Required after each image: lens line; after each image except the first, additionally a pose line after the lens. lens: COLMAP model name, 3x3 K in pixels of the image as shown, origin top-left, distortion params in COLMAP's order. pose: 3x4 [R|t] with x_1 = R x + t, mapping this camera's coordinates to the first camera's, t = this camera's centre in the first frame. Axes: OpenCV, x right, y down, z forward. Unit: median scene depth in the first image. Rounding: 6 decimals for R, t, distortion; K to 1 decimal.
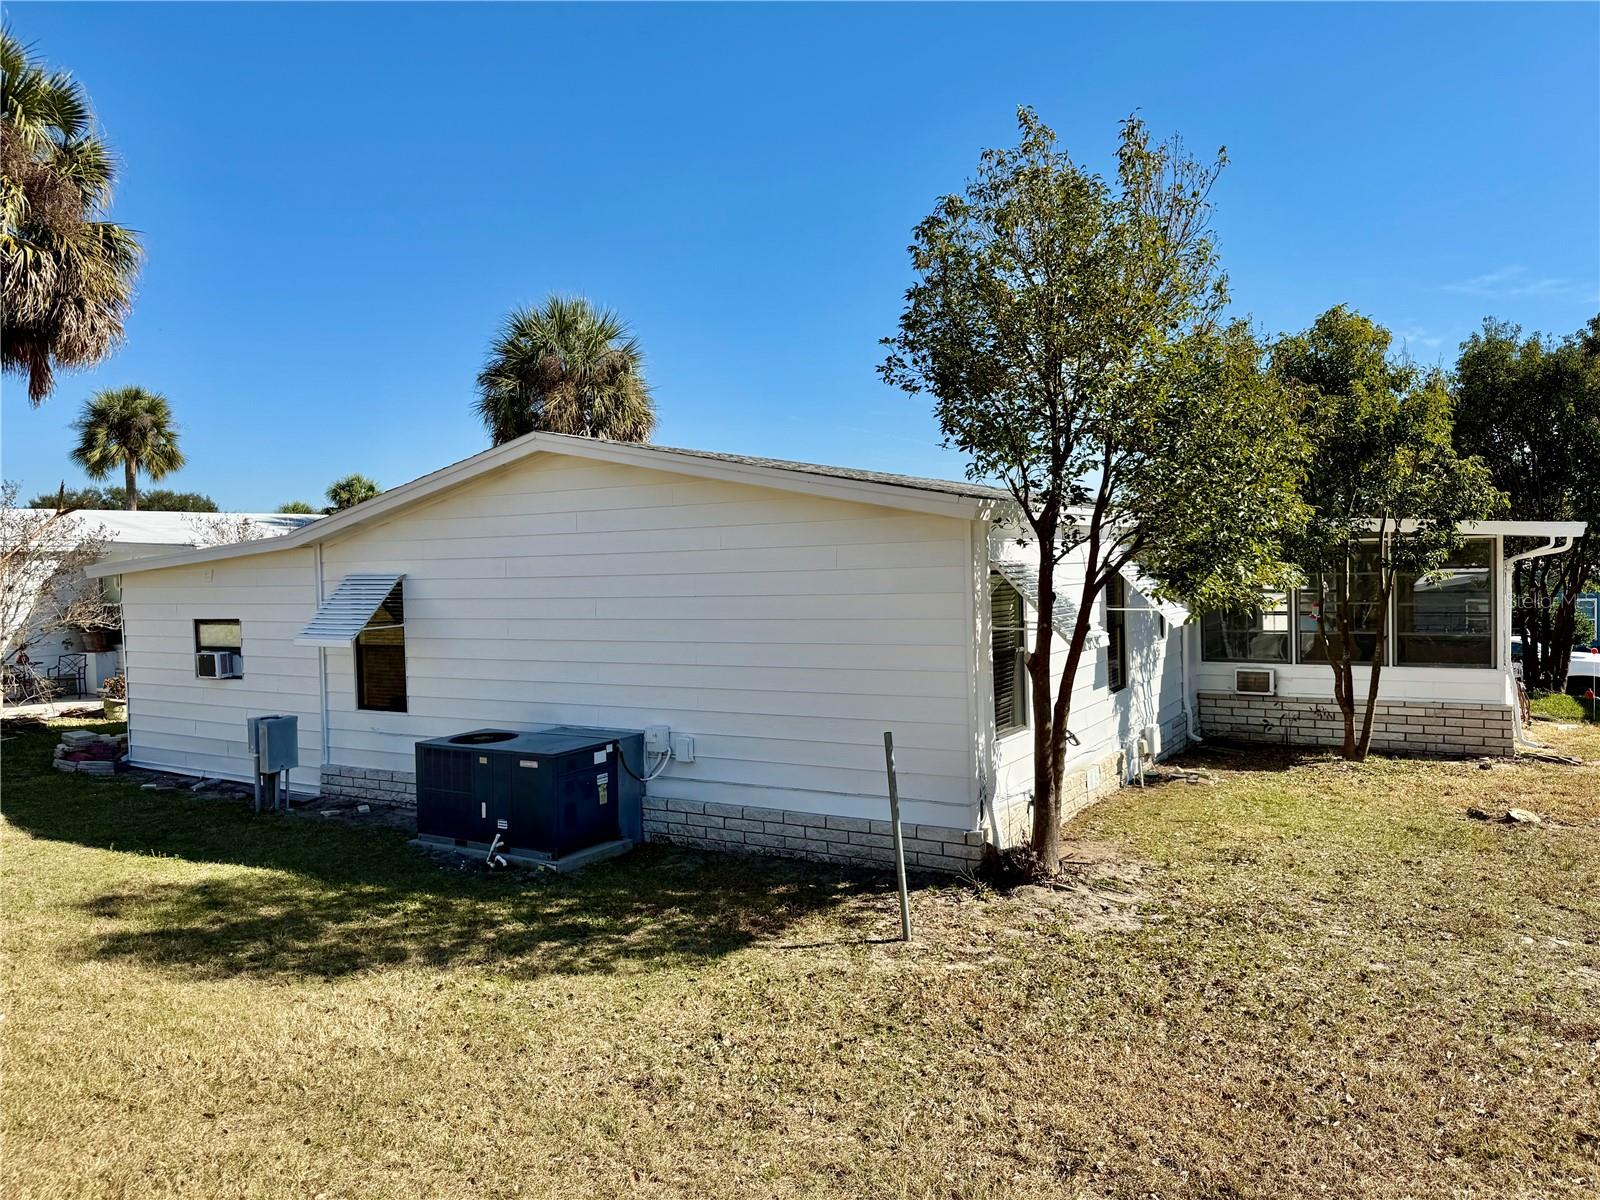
lens RADIAL K [[1115.1, 0, 803.2], [0, 1115.1, 605.5], [0, 0, 1]] dist [0.125571, -0.194706]
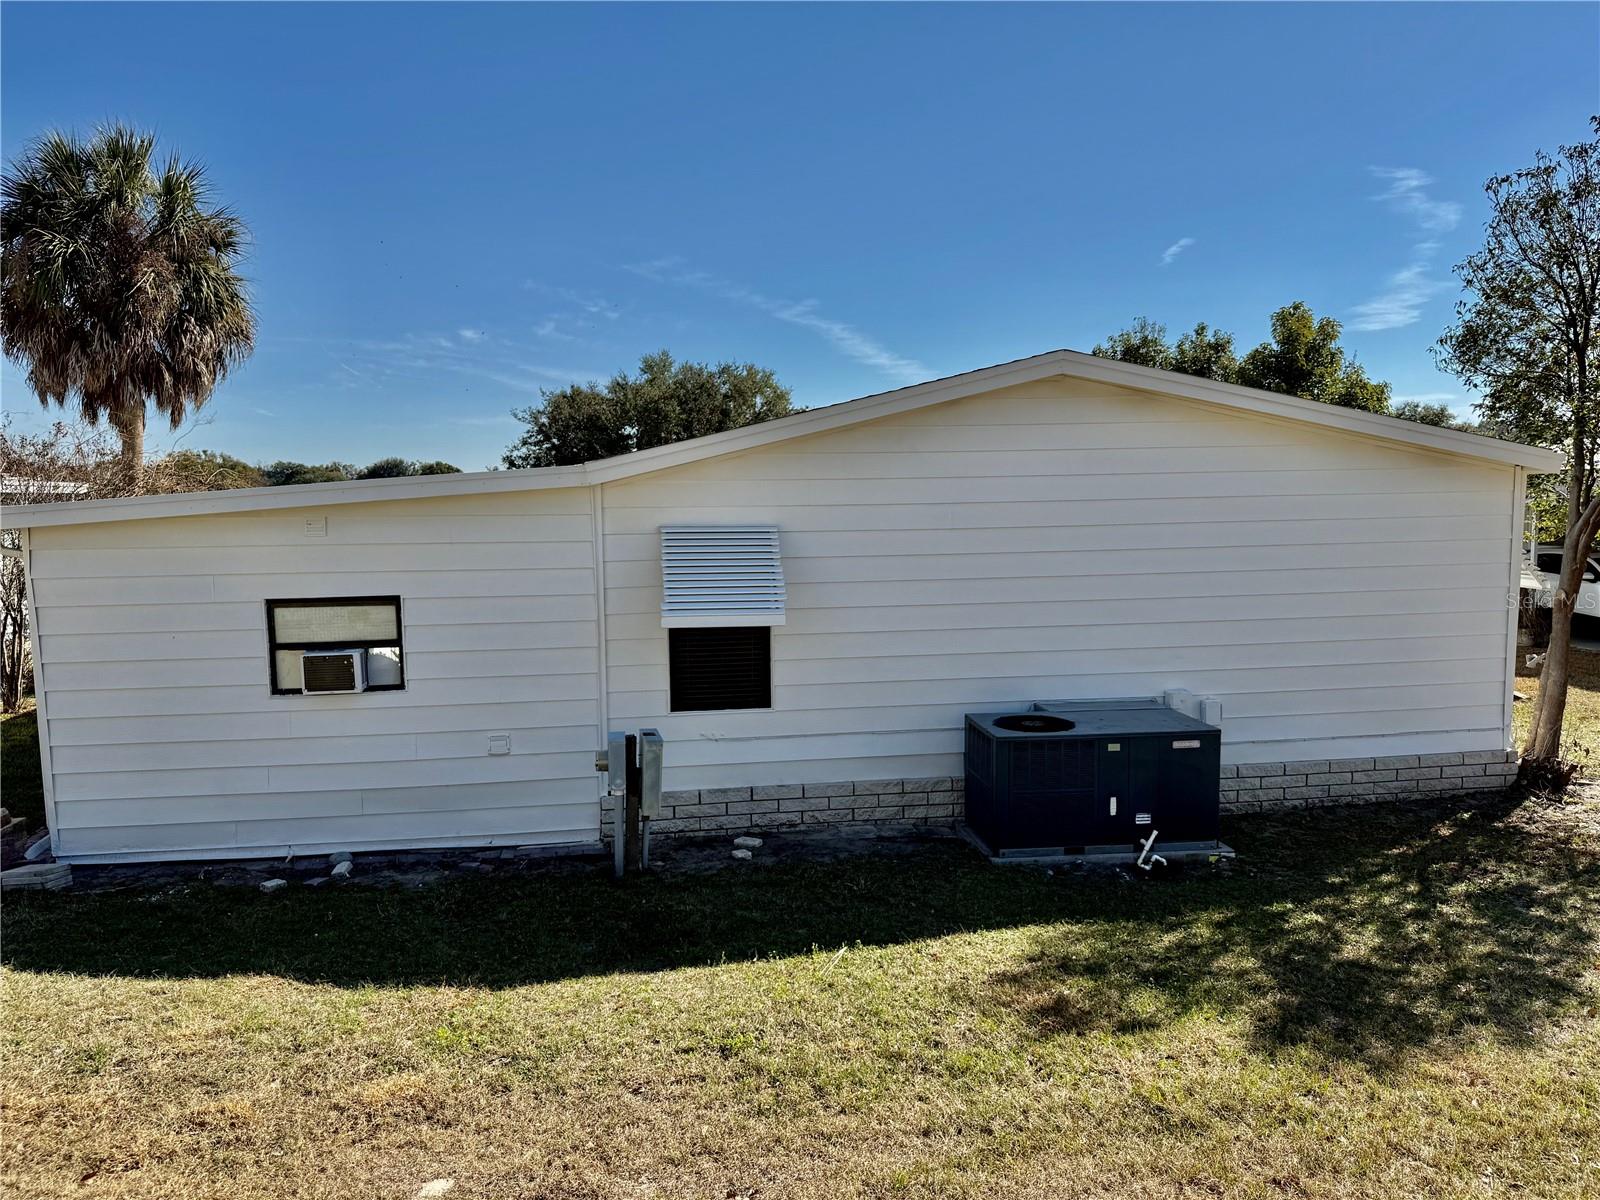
lens RADIAL K [[1115.1, 0, 803.2], [0, 1115.1, 605.5], [0, 0, 1]] dist [0.125571, -0.194706]
pose [[0.770343, -0.047000, 0.635895, -0.853608], [0.017133, 0.998445, 0.053041, -0.014180], [-0.637400, -0.029965, 0.769951, 0.436401]]
